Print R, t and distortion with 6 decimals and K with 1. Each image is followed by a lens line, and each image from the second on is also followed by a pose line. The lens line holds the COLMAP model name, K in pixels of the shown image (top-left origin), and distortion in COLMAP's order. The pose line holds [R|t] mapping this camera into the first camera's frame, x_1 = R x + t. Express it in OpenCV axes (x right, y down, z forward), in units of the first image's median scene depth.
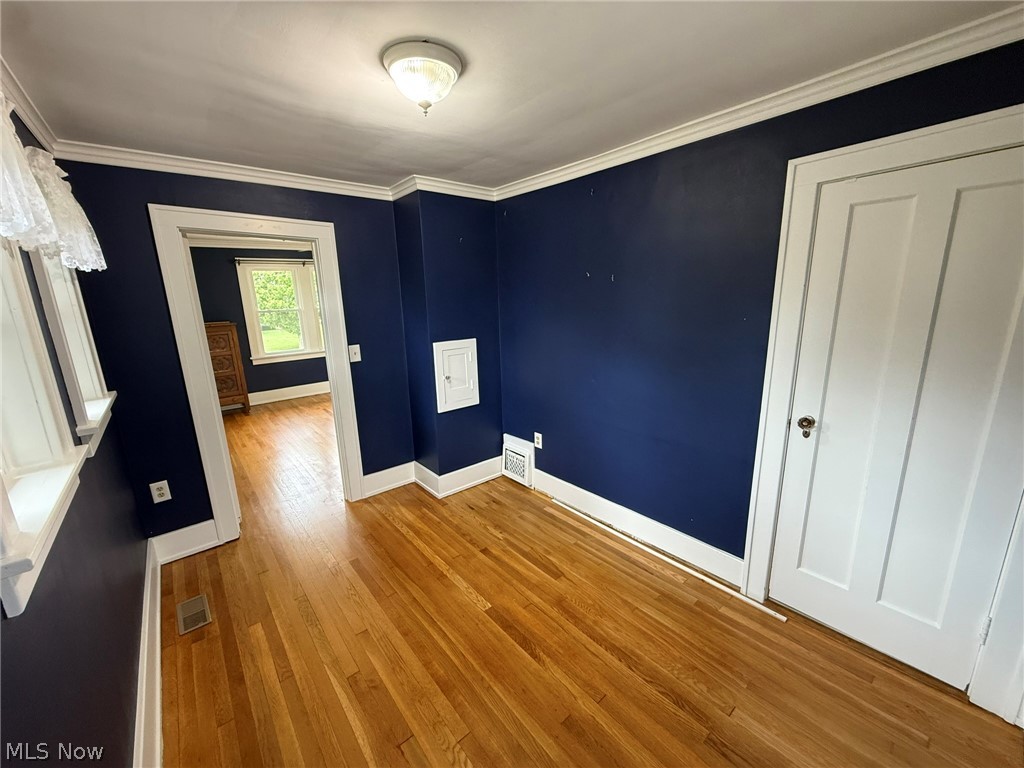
lens RADIAL K [[407.1, 0, 511.7], [0, 407.1, 387.8], [0, 0, 1]] dist [0.000098, -0.000001]
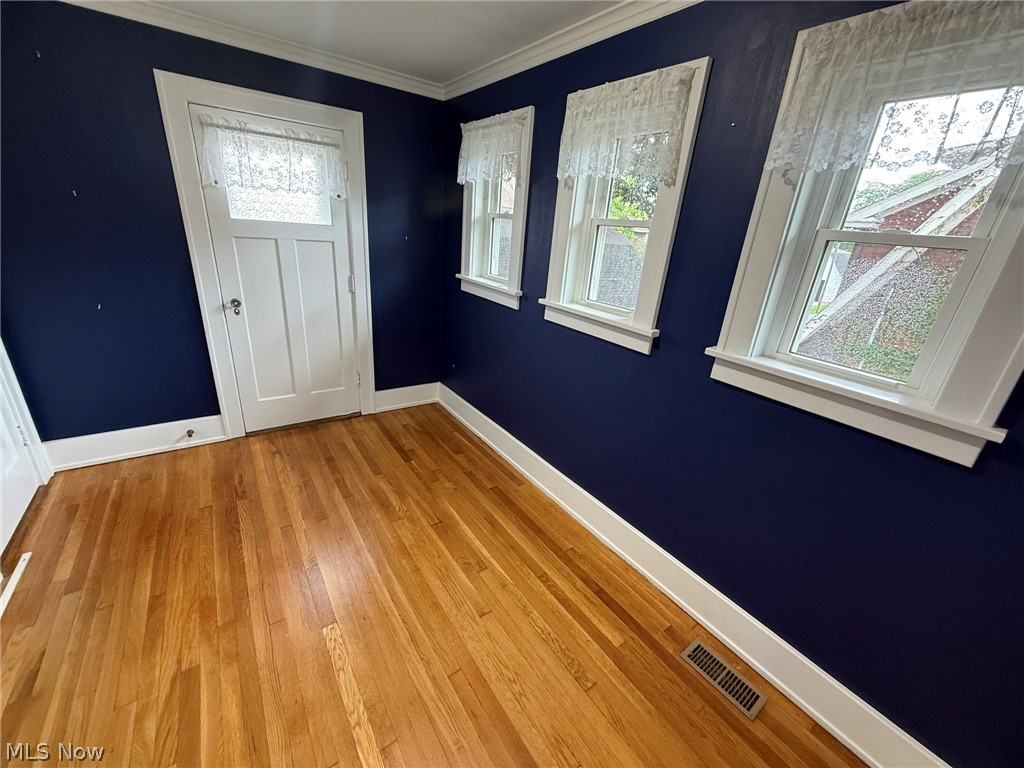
lens RADIAL K [[407.1, 0, 511.9], [0, 407.1, 380.6], [0, 0, 1]] dist [0.000098, -0.000001]
pose [[-0.995272, -0.076034, 0.060441, -0.470539], [-0.028858, 0.825644, 0.563453, -0.323704], [-0.092745, 0.559045, -0.823934, 1.533096]]
